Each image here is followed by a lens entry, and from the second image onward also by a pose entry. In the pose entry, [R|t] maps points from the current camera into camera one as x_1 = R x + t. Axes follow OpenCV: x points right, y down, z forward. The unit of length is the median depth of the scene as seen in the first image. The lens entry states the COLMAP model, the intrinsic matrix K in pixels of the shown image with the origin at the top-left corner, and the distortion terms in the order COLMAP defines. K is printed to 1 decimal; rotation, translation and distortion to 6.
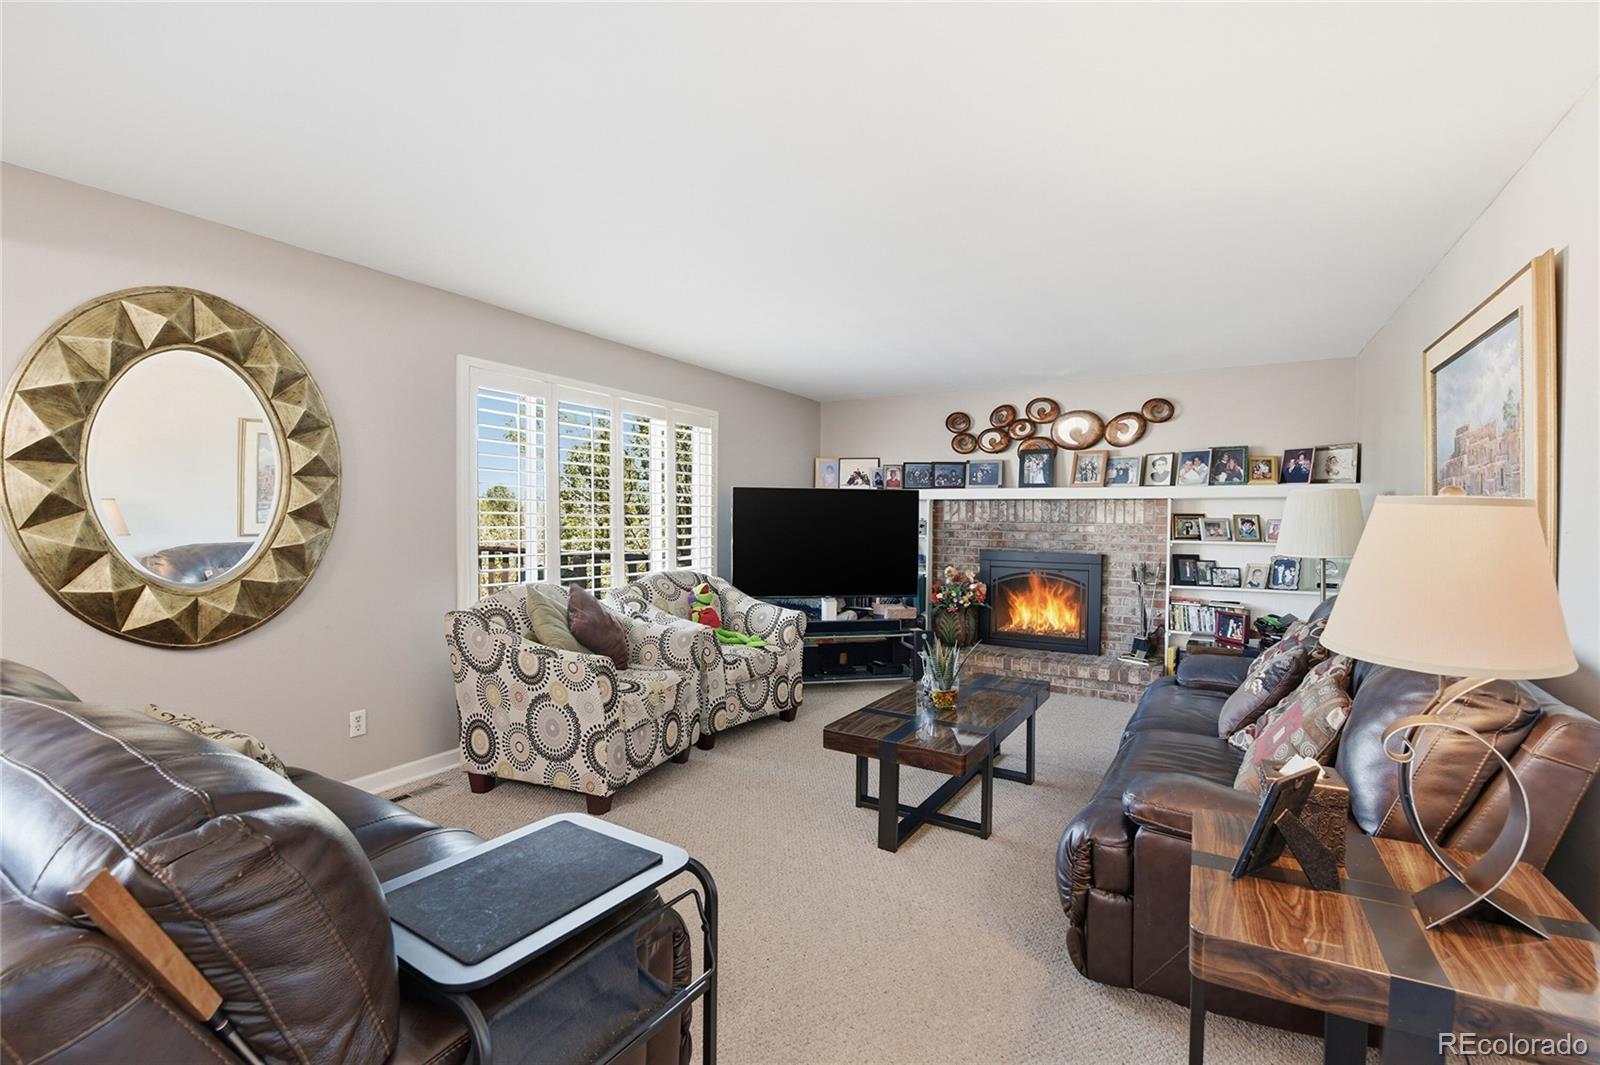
lens RADIAL K [[710.6, 0, 800.0], [0, 710.6, 532.5], [0, 0, 1]] dist [-0.001528, -0.010132]
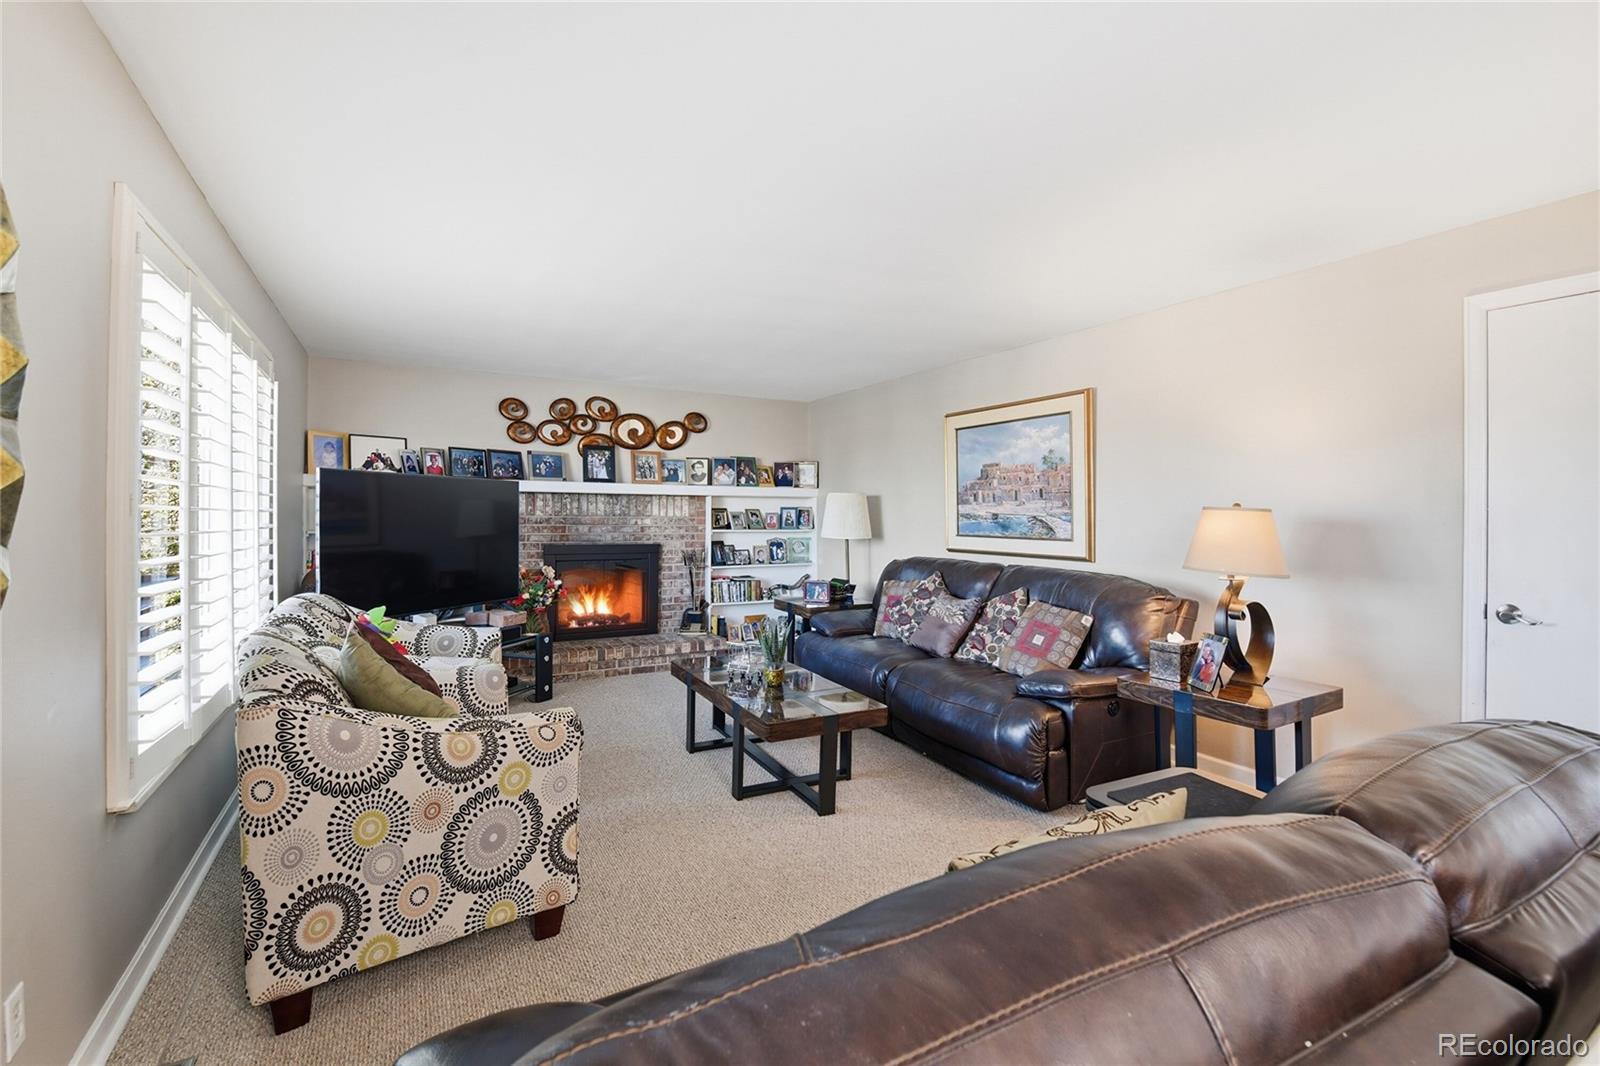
lens RADIAL K [[702.6, 0, 796.3], [0, 702.6, 516.4], [0, 0, 1]] dist [-0.003431, -0.010006]
pose [[0.514535, -0.006911, 0.857441, -0.437935], [0.015177, 0.999884, -0.001048, -0.008859], [-0.857335, 0.013552, 0.514581, 0.247025]]
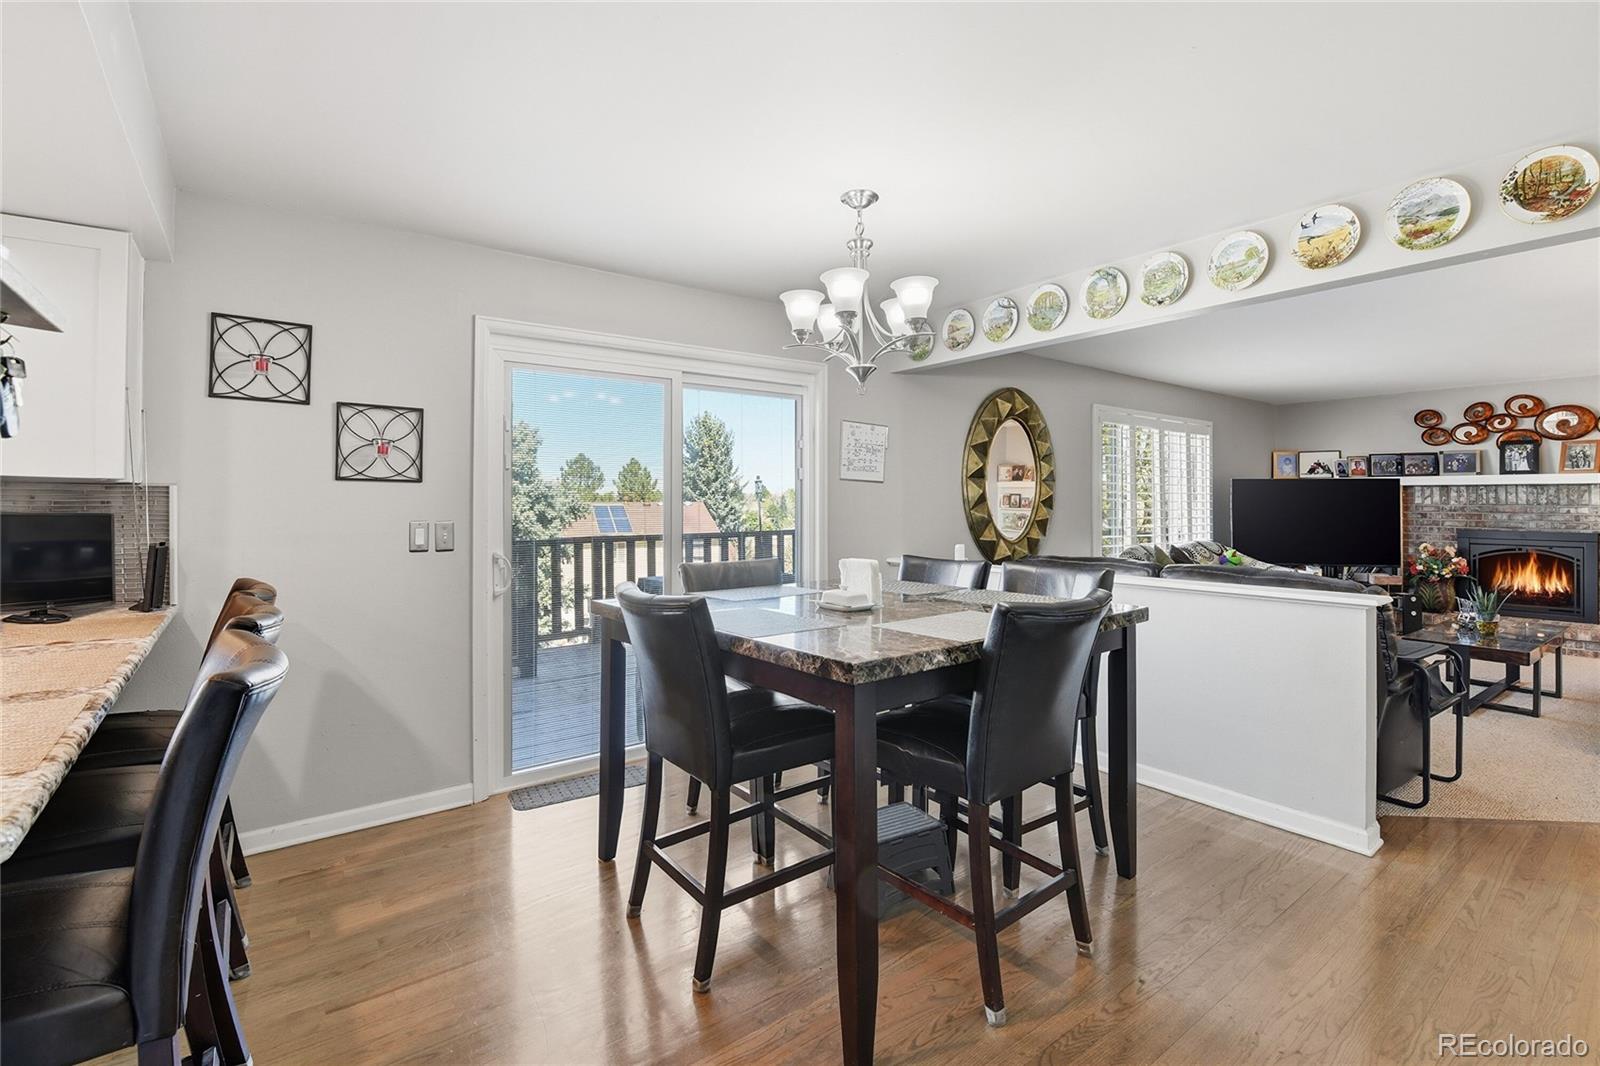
lens RADIAL K [[716.3, 0, 799.2], [0, 716.3, 490.4], [0, 0, 1]] dist [-0.012184, -0.006139]
pose [[0.920011, -0.012992, -0.391677, -0.312395], [-0.002226, 0.999261, -0.038374, 0.008952], [0.391886, 0.036176, 0.919302, -0.522038]]
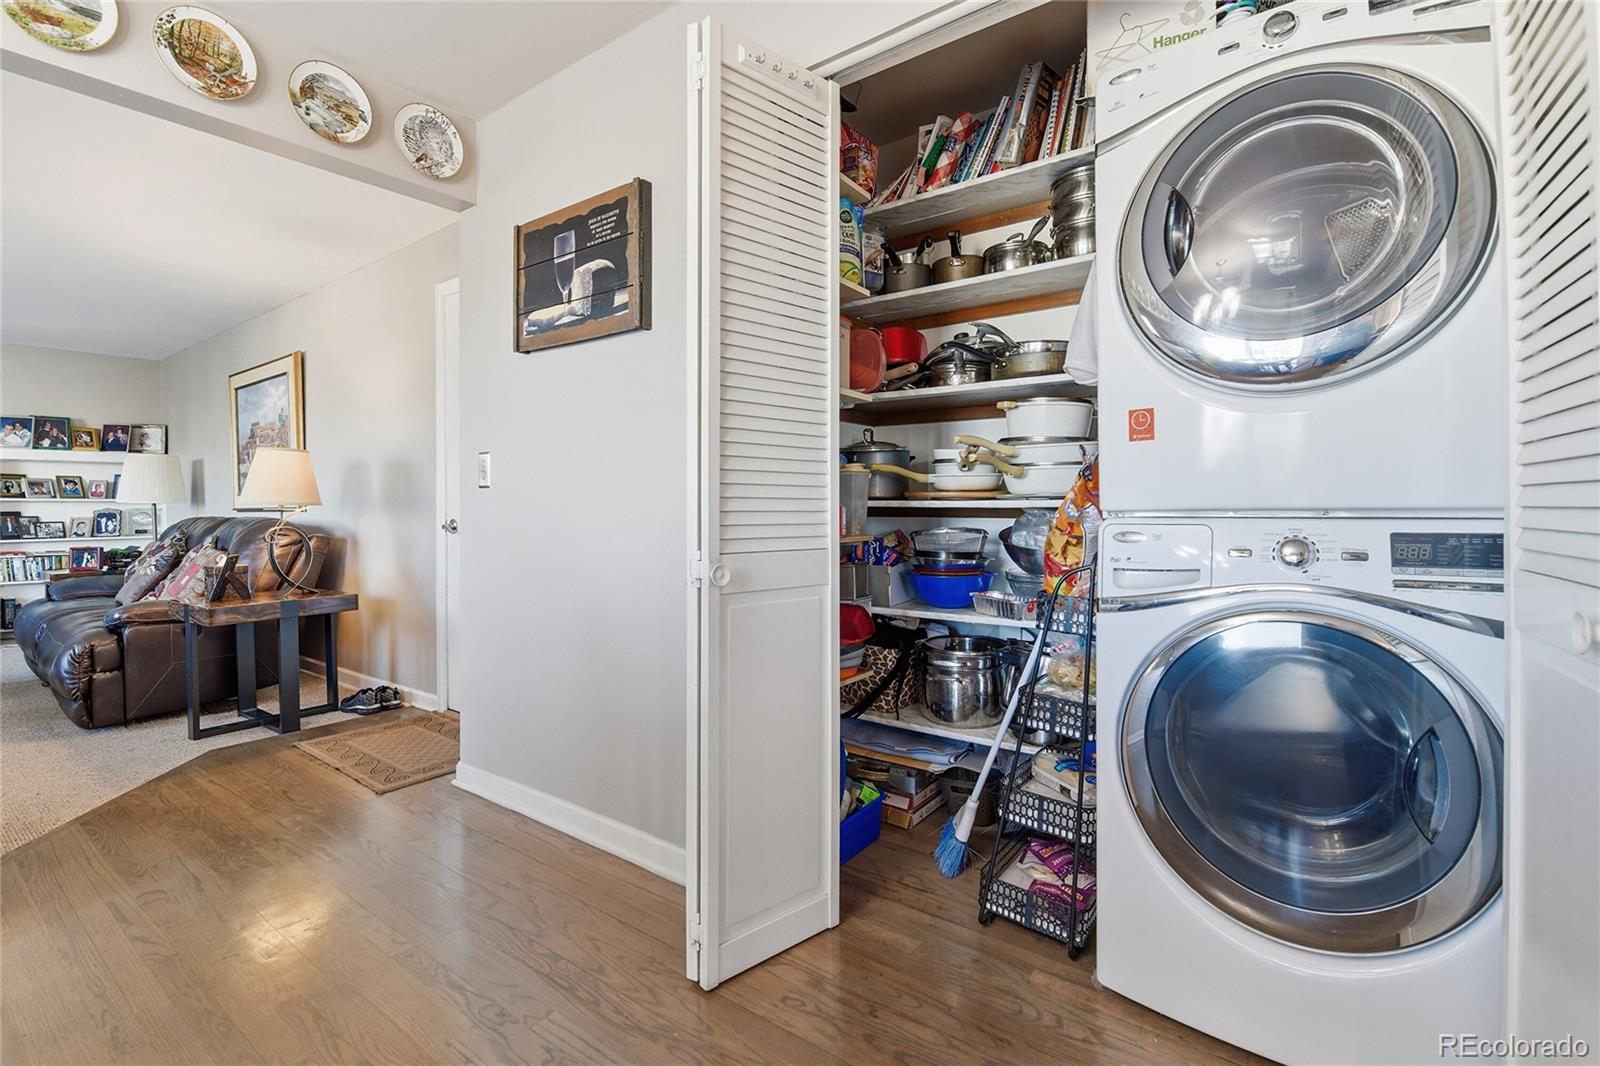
lens RADIAL K [[716.1, 0, 795.1], [0, 716.1, 509.0], [0, 0, 1]] dist [-0.001778, -0.009755]
pose [[0.106044, -0.009250, 0.994318, -0.396716], [0.027199, 0.999610, 0.006398, 0.053002], [-0.993989, 0.026365, 0.106254, -0.311371]]
